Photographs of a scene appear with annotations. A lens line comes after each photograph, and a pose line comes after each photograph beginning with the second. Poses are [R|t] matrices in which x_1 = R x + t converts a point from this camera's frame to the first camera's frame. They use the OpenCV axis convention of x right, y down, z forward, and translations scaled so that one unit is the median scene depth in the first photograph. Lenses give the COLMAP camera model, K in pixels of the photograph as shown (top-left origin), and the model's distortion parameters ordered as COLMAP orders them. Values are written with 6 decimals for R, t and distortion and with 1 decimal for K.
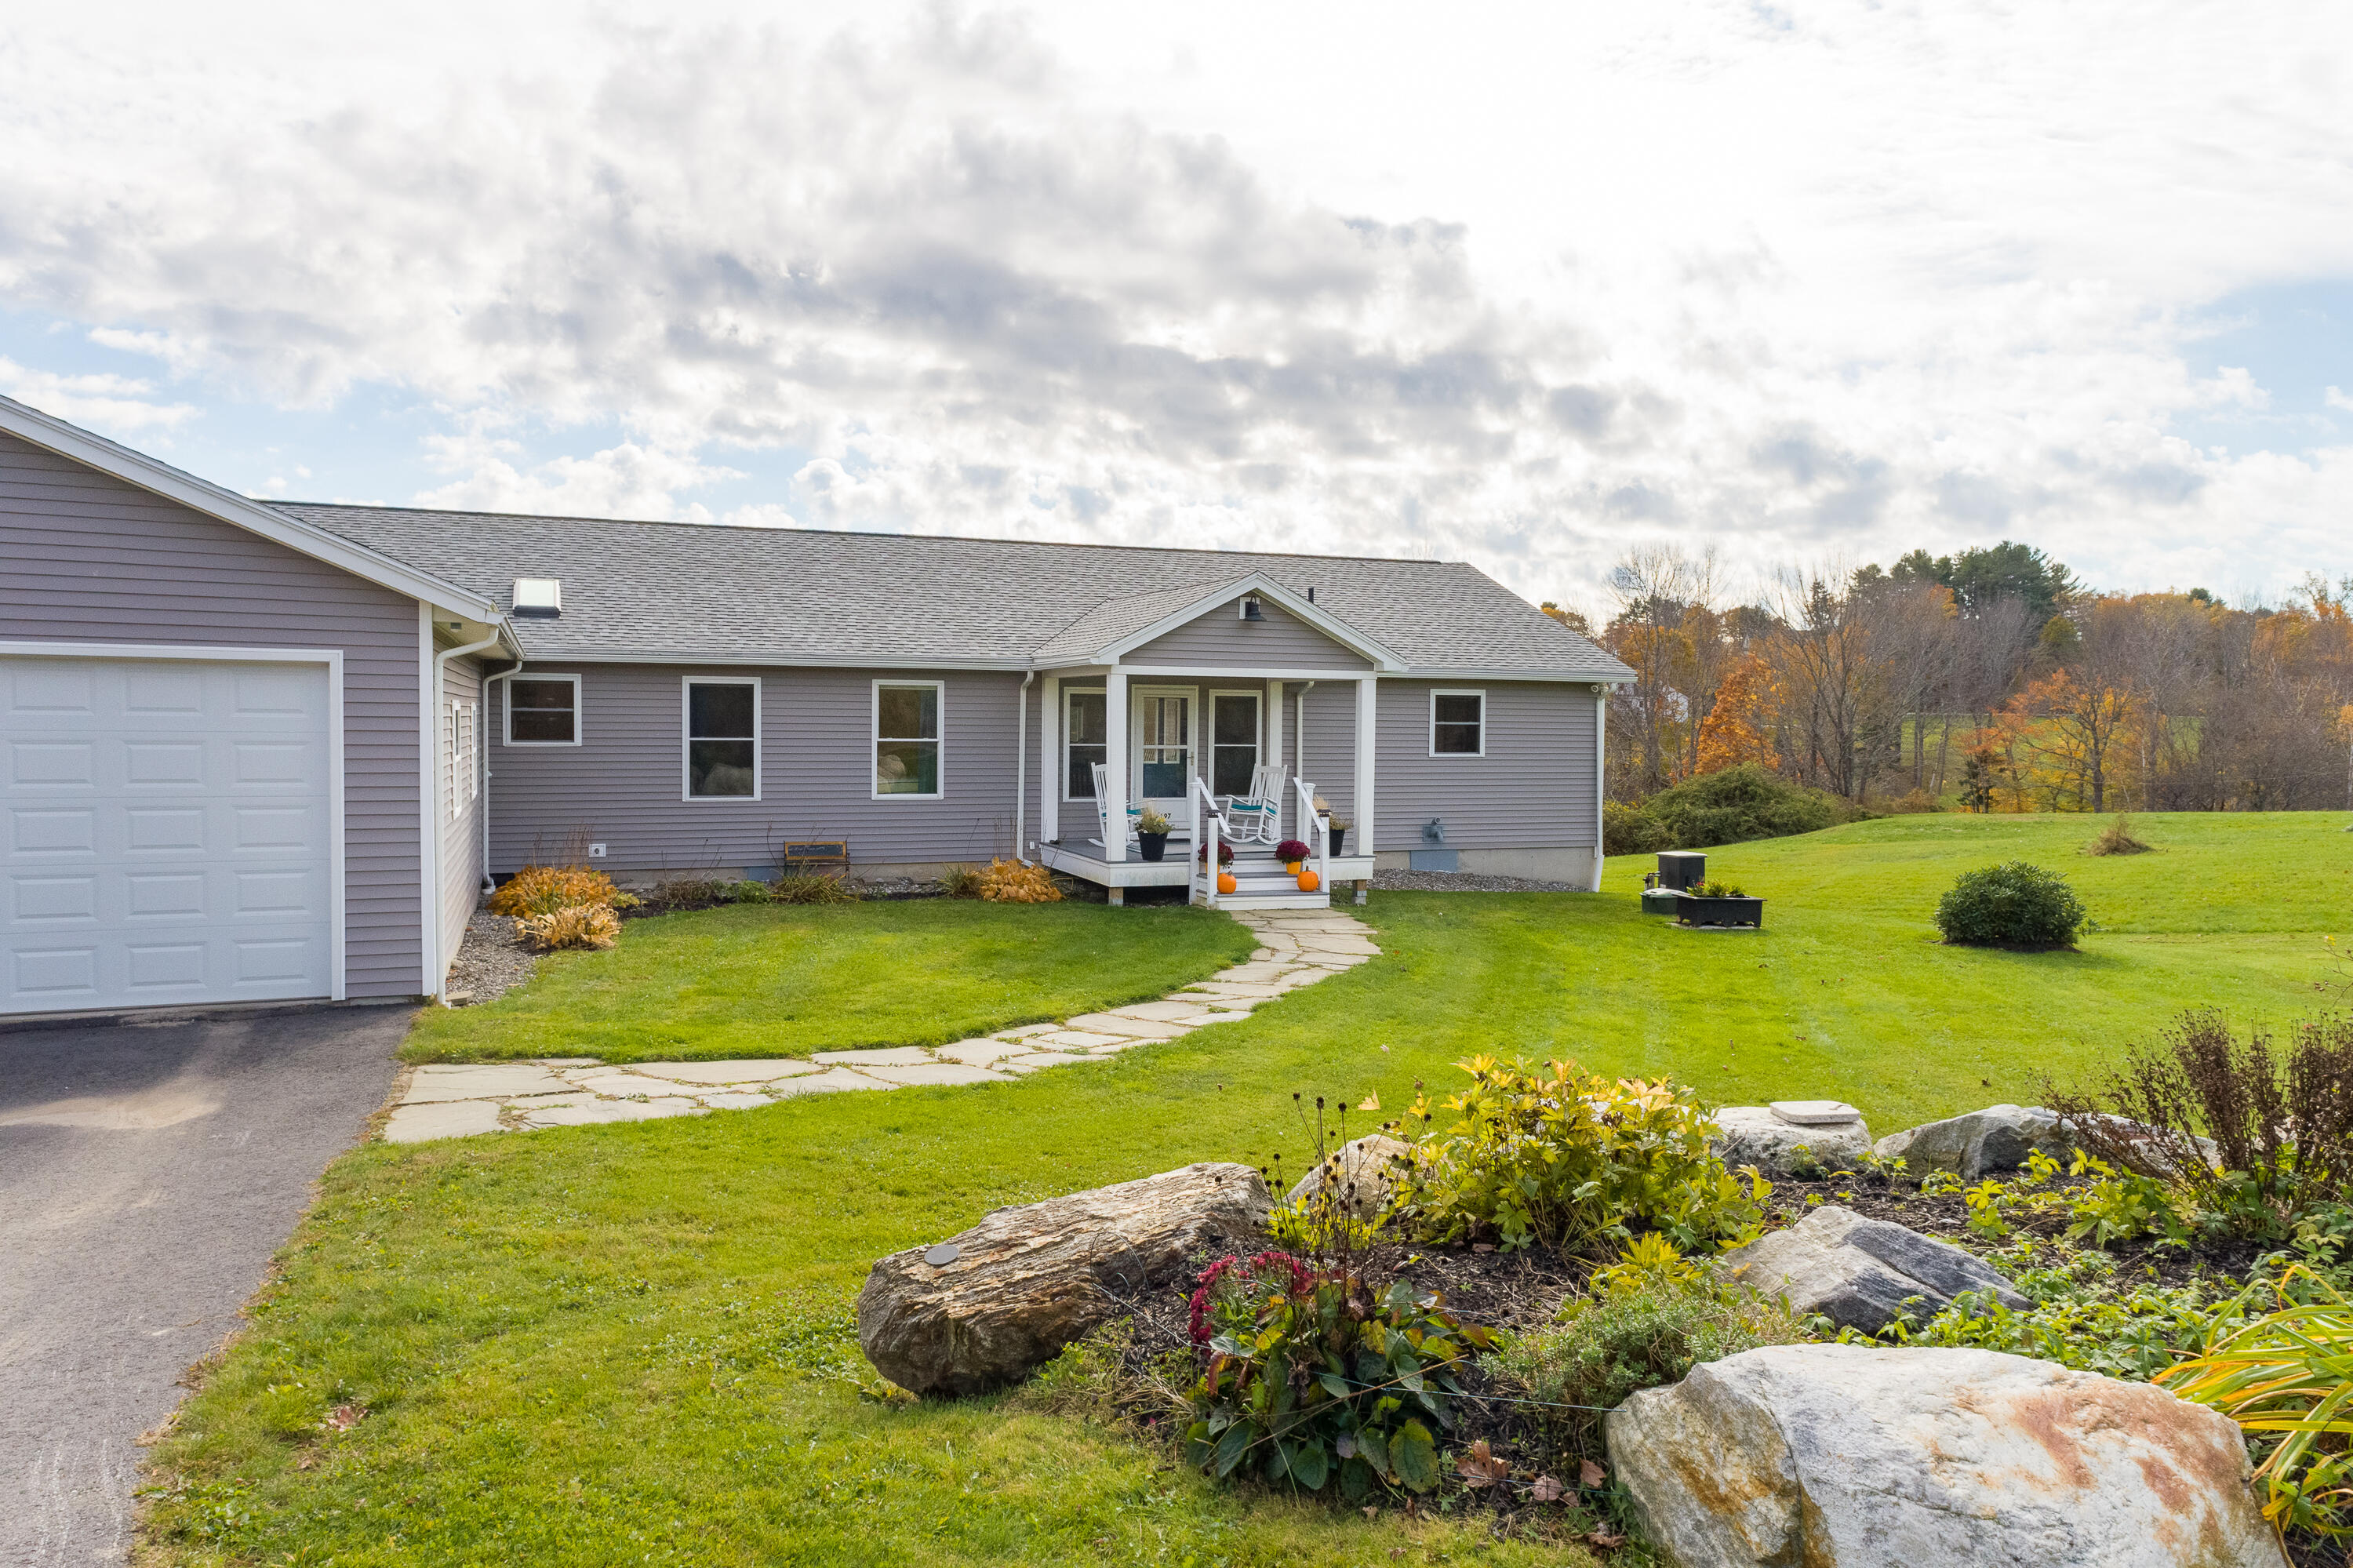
lens RADIAL K [[1595.9, 0, 1168.4], [0, 1595.9, 808.5], [0, 0, 1]] dist [0.026617, 0.021562]
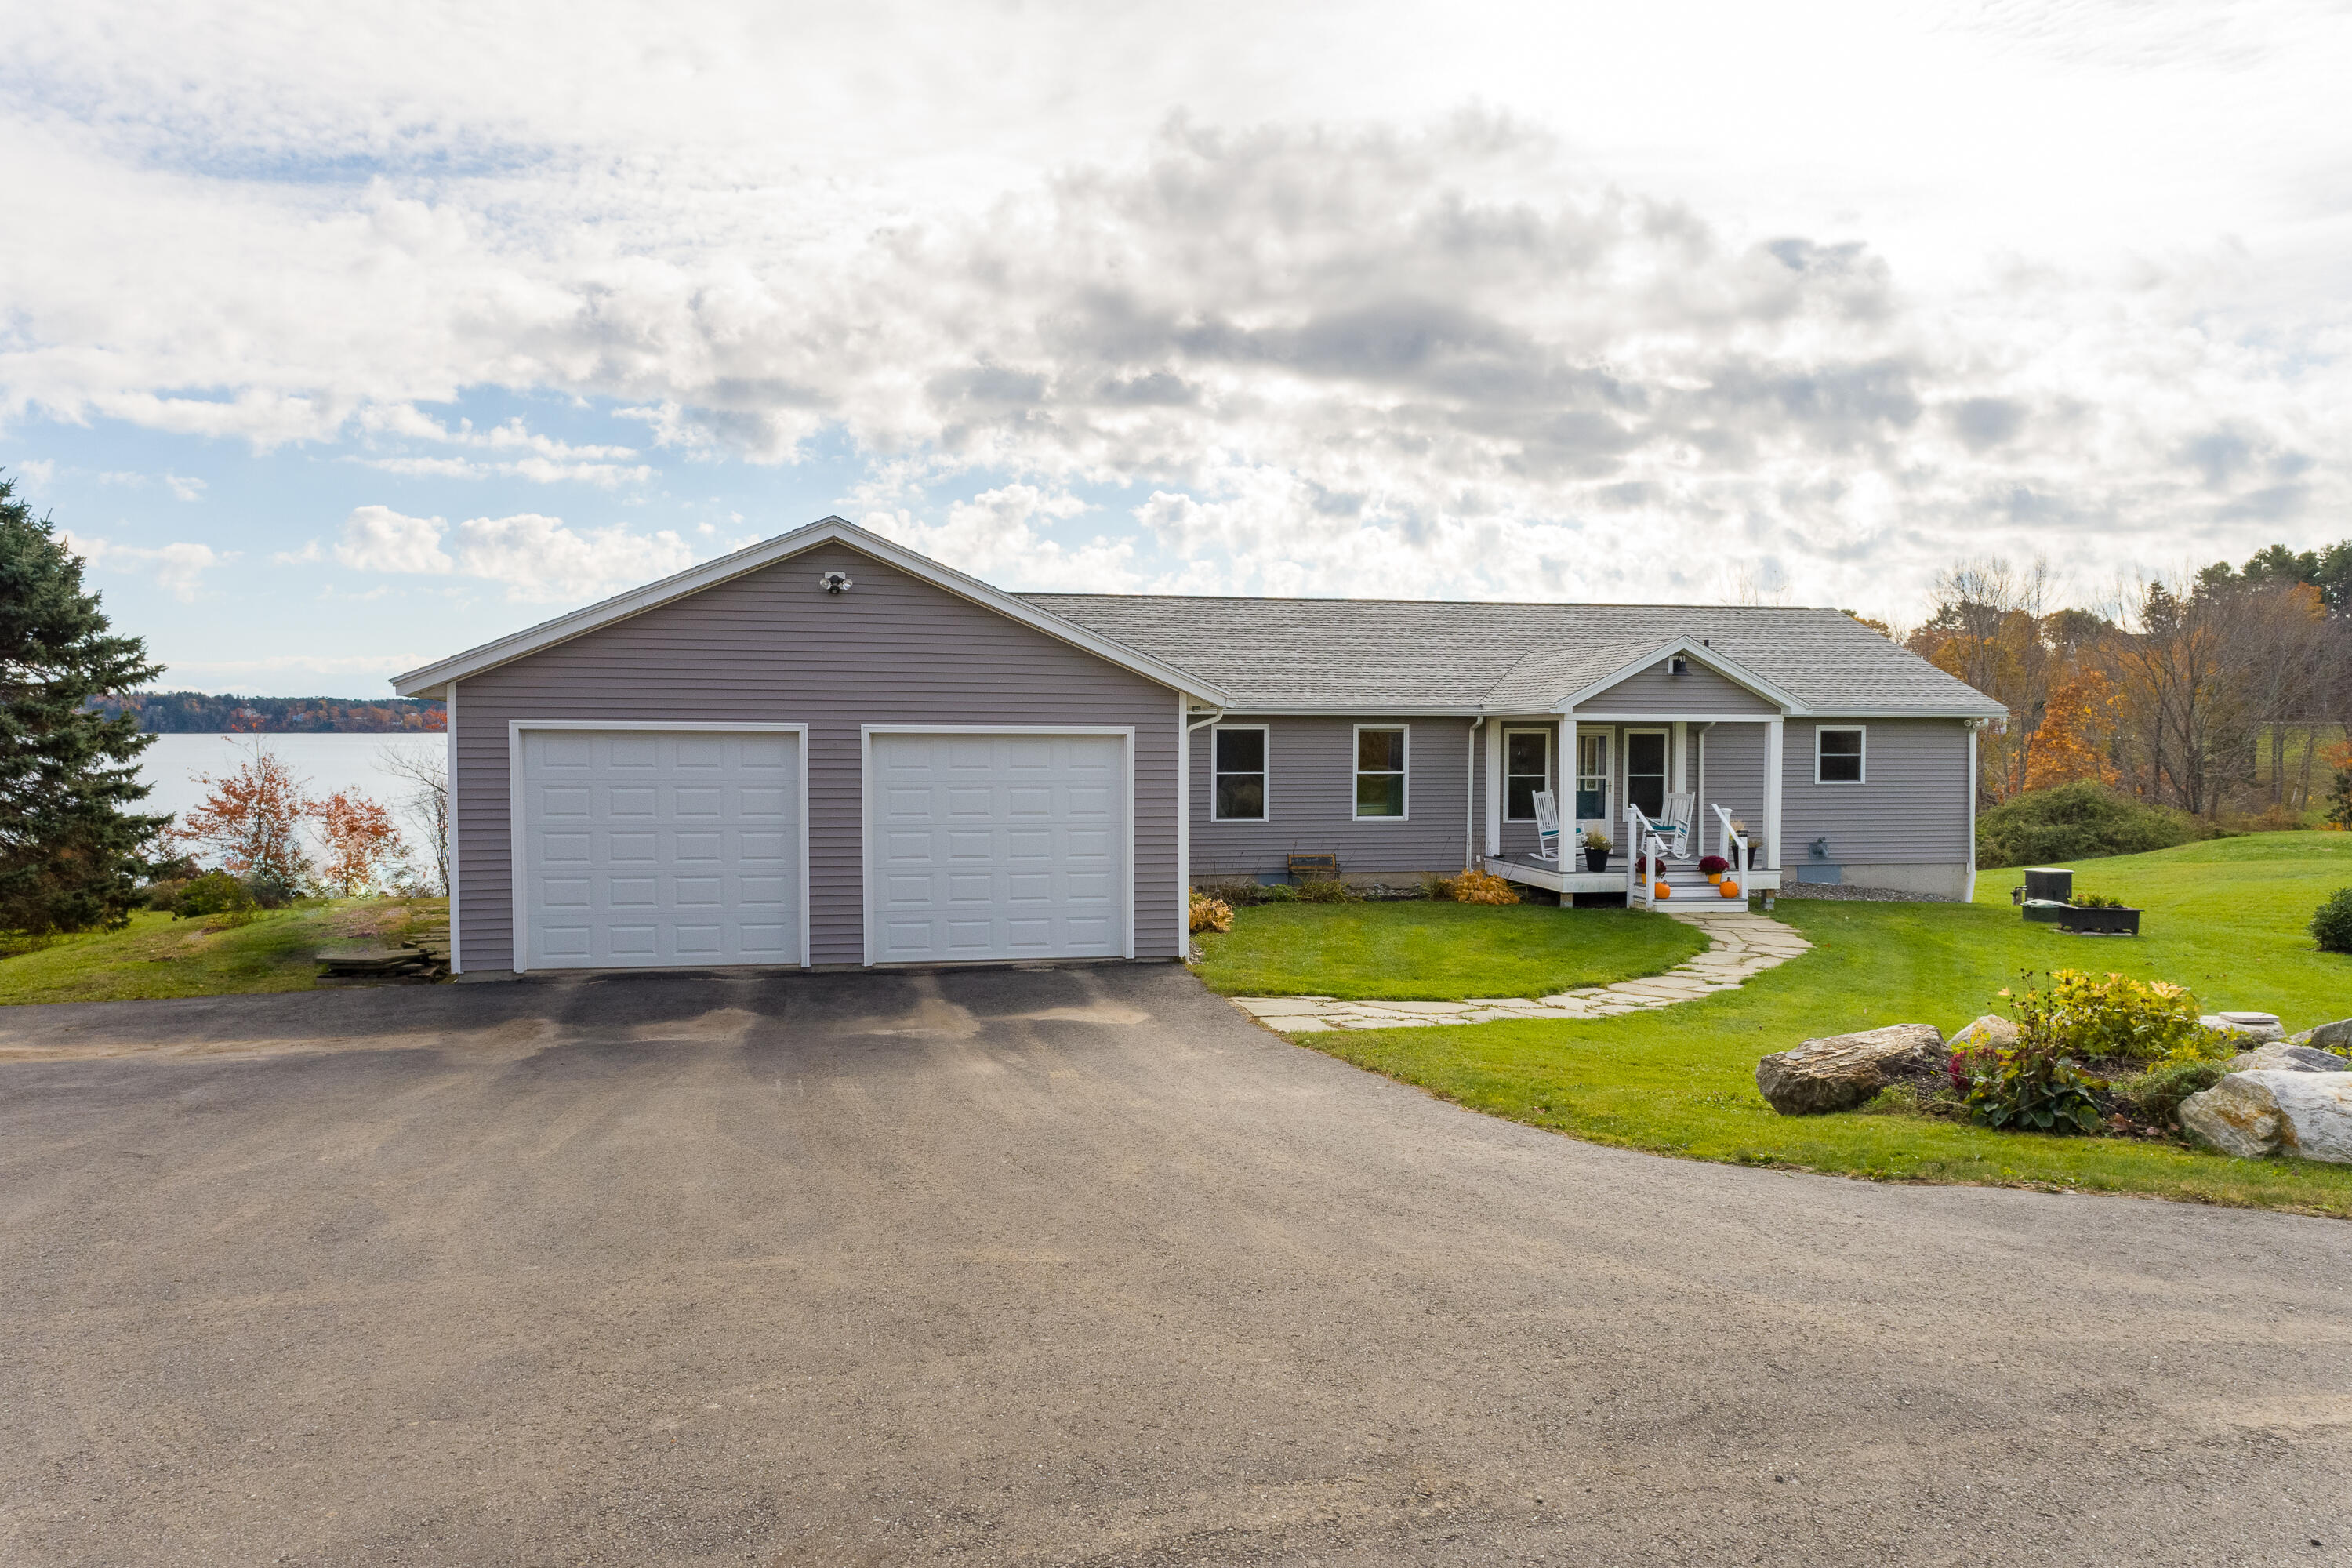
lens RADIAL K [[1595.1, 0, 1167.9], [0, 1595.1, 808.5], [0, 0, 1]] dist [0.026617, 0.021562]
pose [[0.986936, 0.001437, -0.161104, -0.126801], [-0.002685, 0.999968, -0.007528, -0.005405], [0.161088, 0.007863, 0.986909, -0.248899]]
